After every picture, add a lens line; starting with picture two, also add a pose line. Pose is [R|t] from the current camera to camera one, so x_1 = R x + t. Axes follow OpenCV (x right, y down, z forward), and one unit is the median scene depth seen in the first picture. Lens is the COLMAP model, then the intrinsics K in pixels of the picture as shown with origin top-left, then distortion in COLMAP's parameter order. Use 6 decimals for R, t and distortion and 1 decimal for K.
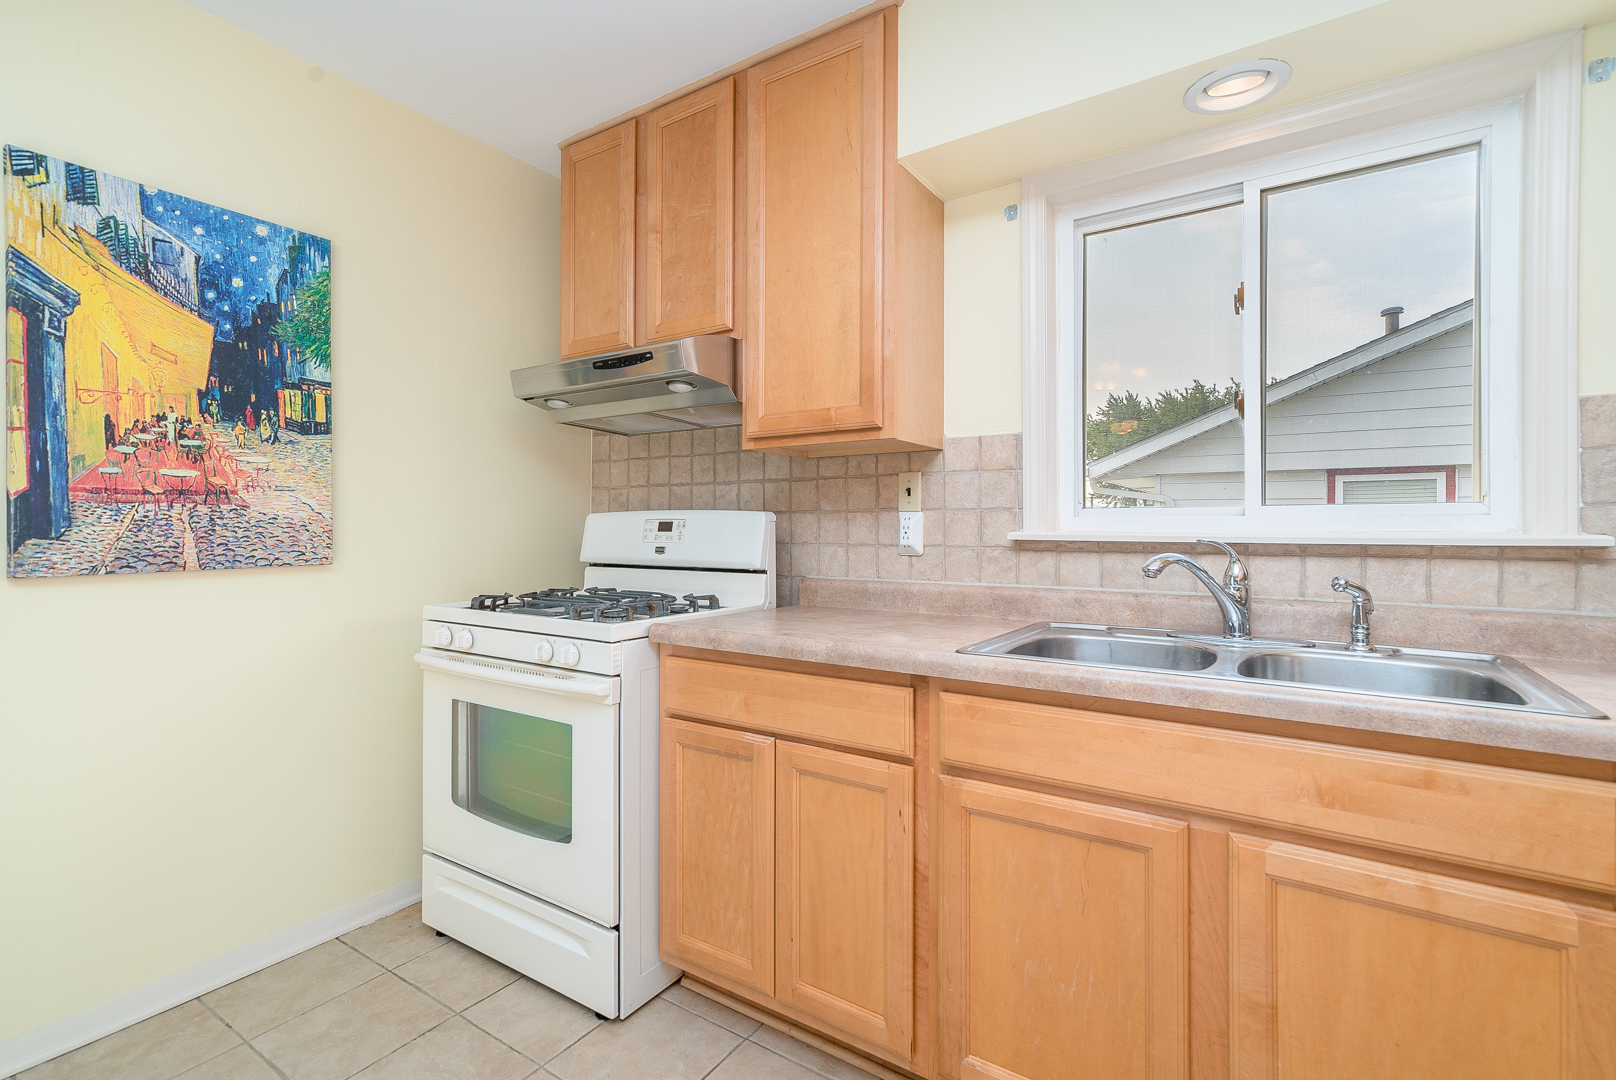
lens RADIAL K [[737.9, 0, 824.8], [0, 737.9, 521.1], [0, 0, 1]] dist [0.010165, 0.000716]
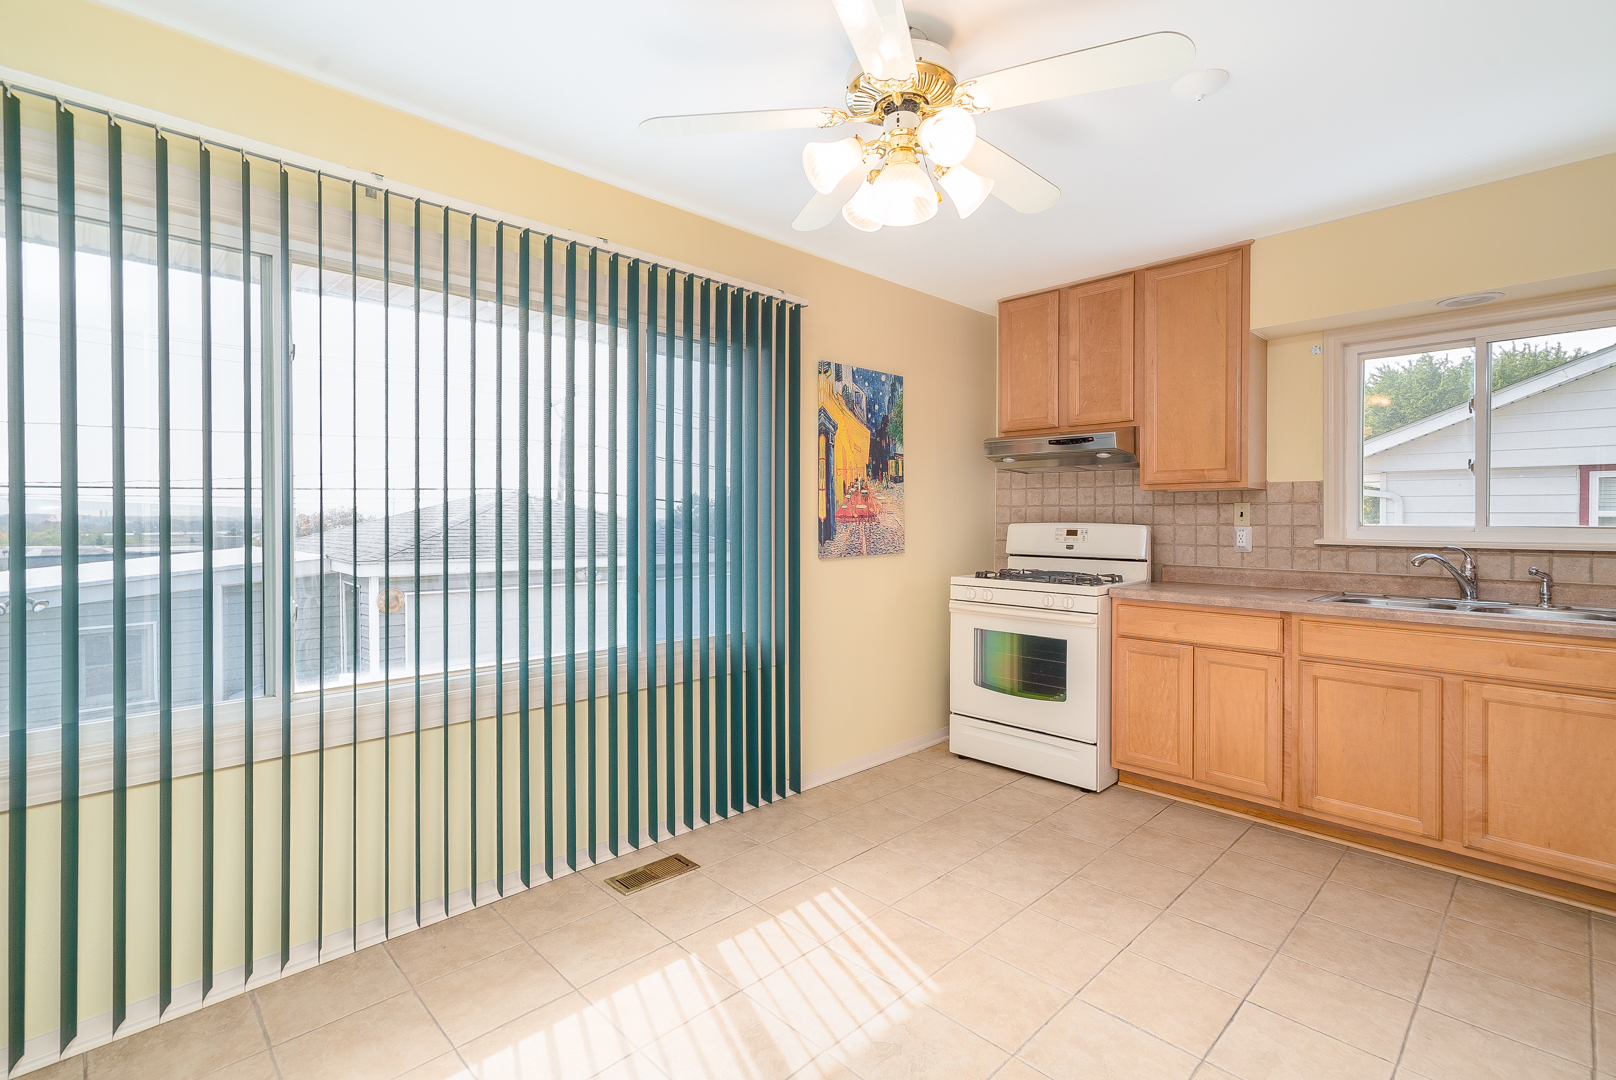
lens RADIAL K [[737.9, 0, 843.5], [0, 737.9, 514.7], [0, 0, 1]] dist [0.010165, 0.000716]
pose [[0.981578, 0.002618, -0.191042, -0.486212], [-0.002225, 0.999995, 0.002271, -0.043268], [0.191047, -0.001805, 0.981579, -0.877930]]
